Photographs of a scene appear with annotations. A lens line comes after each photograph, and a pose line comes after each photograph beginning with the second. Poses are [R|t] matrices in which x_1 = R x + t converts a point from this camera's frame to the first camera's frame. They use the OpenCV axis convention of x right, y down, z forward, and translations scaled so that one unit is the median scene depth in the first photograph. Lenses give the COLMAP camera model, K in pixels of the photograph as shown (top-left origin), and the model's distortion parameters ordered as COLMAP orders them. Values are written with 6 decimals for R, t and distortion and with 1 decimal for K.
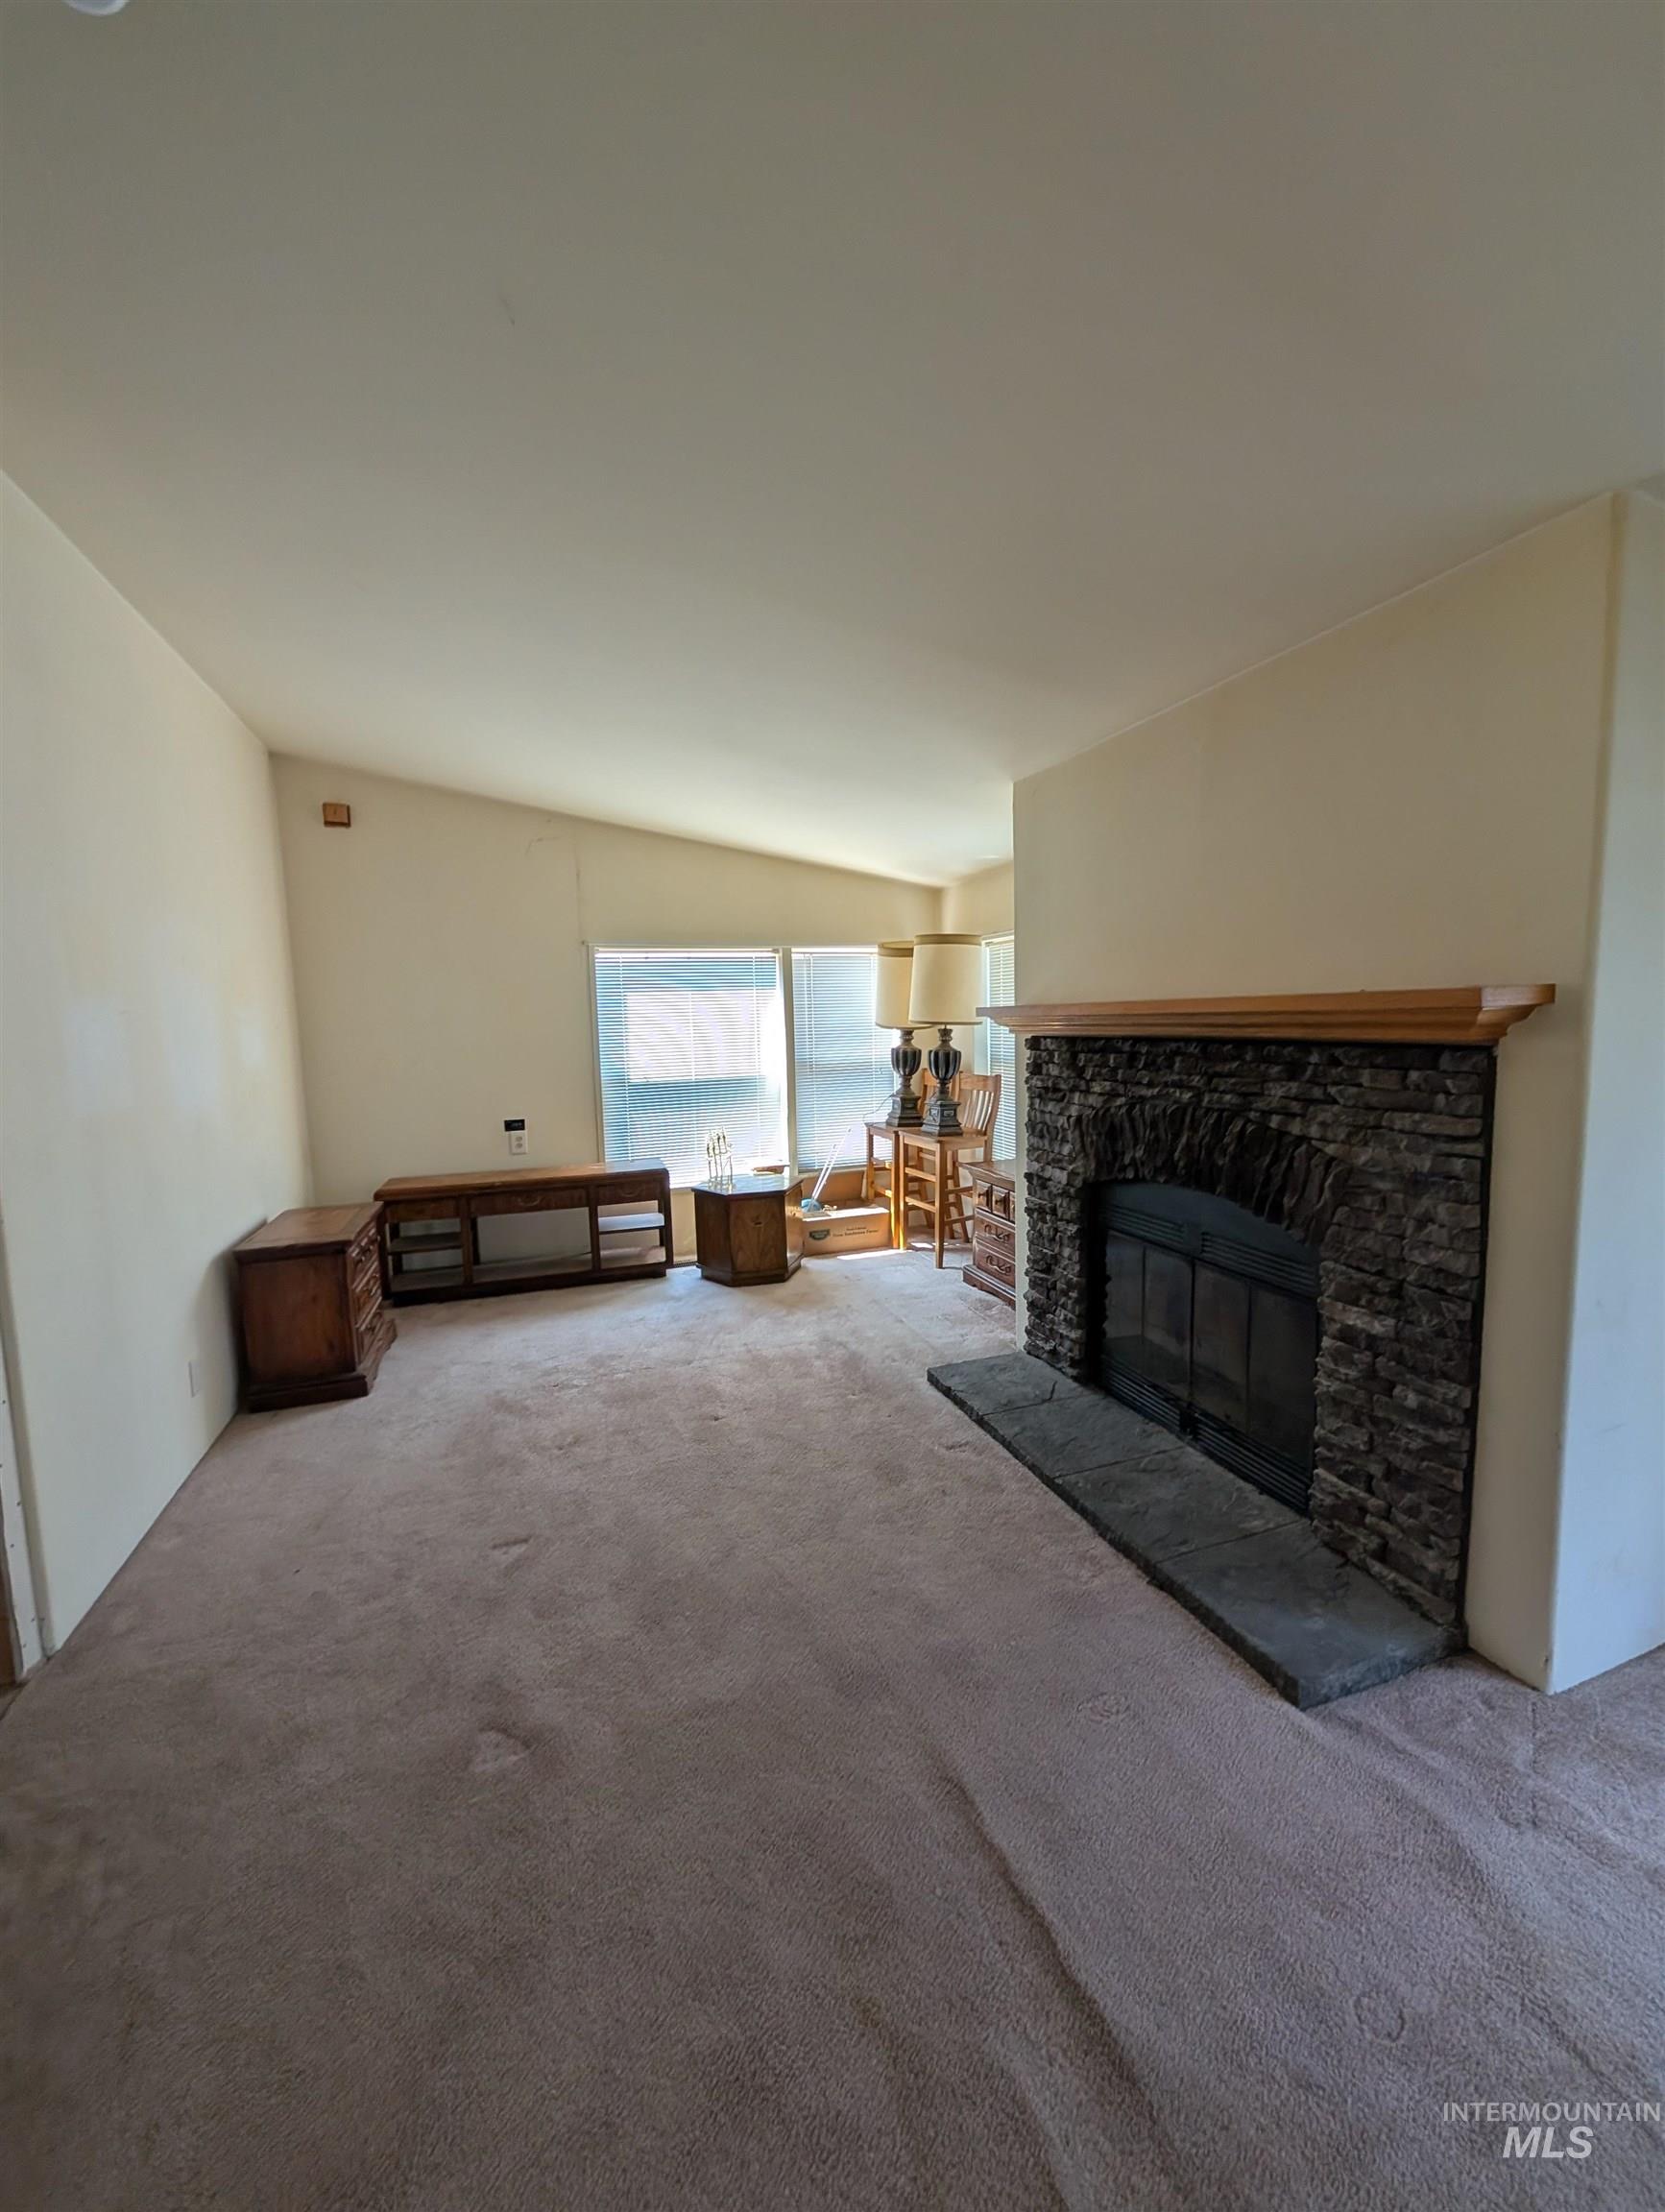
lens RADIAL K [[840.8, 0, 832.5], [0, 840.8, 1106.0], [0, 0, 1]] dist [-0.000003, 0.000418]
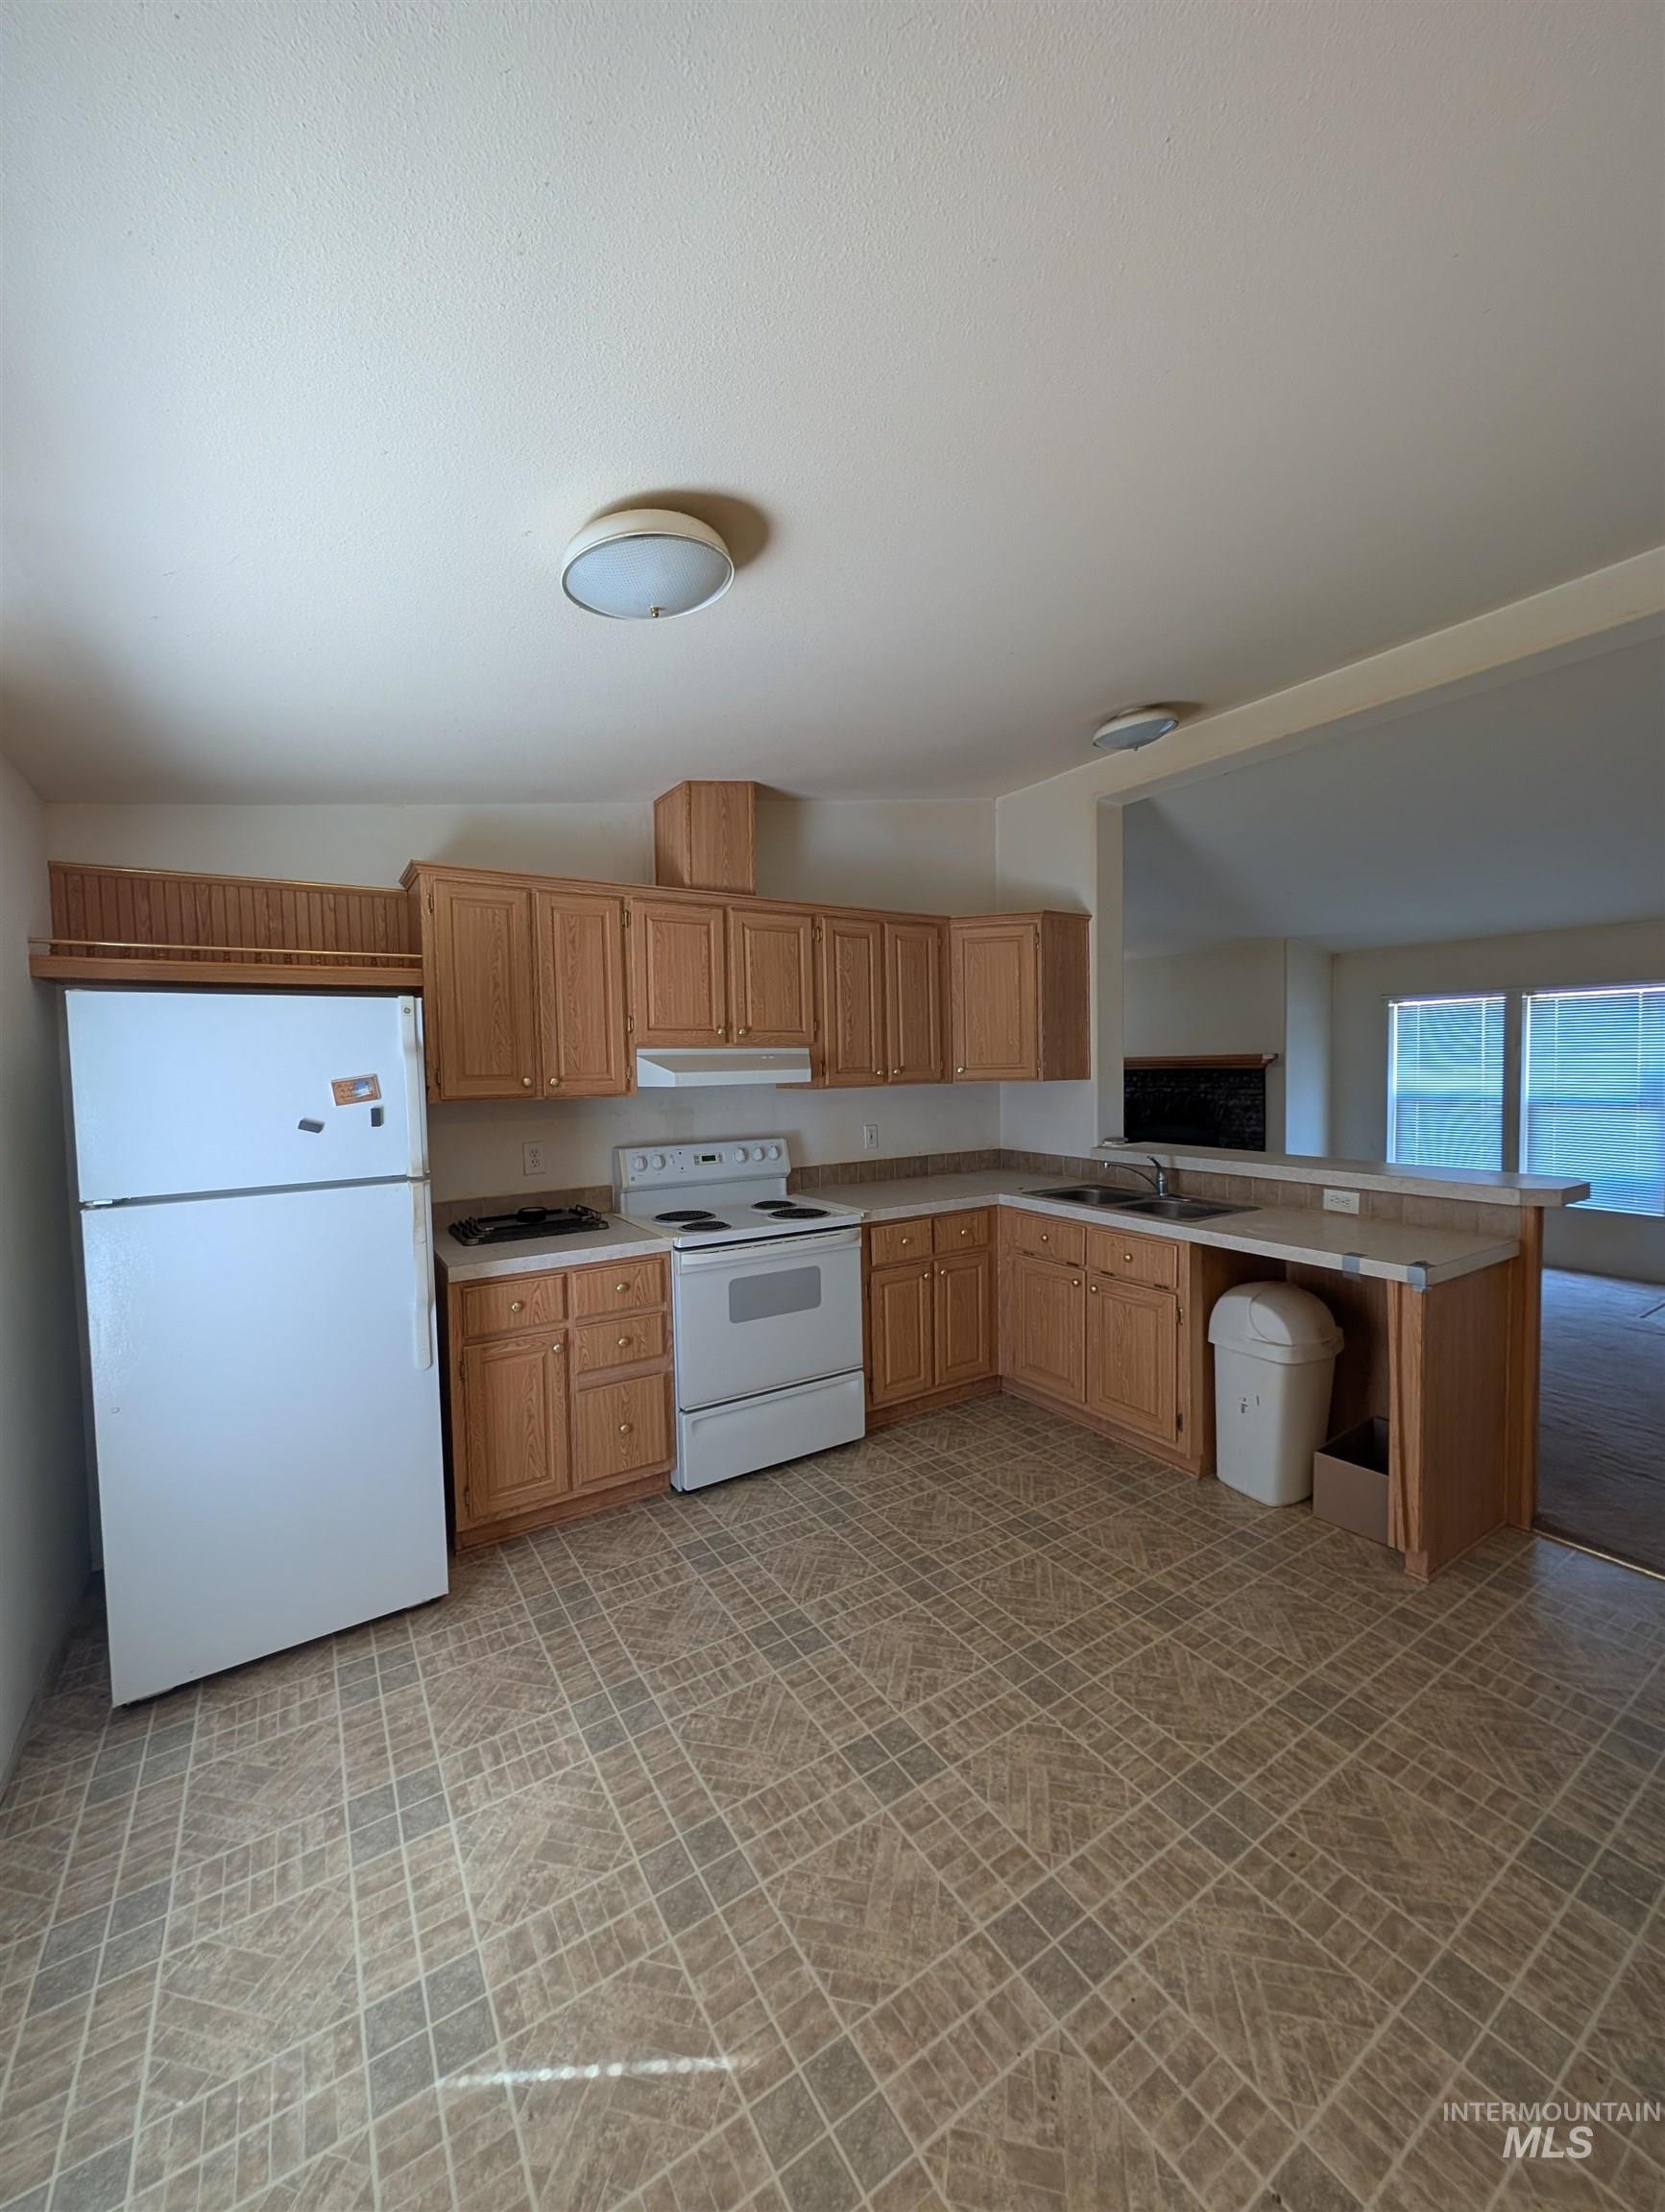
lens RADIAL K [[840.8, 0, 832.5], [0, 840.8, 1106.0], [0, 0, 1]] dist [-0.000003, 0.000418]
pose [[0.971709, -0.000316, 0.236180, -1.849395], [0.016717, 0.997583, -0.067445, 0.291930], [-0.235588, 0.069486, 0.969366, -2.036109]]
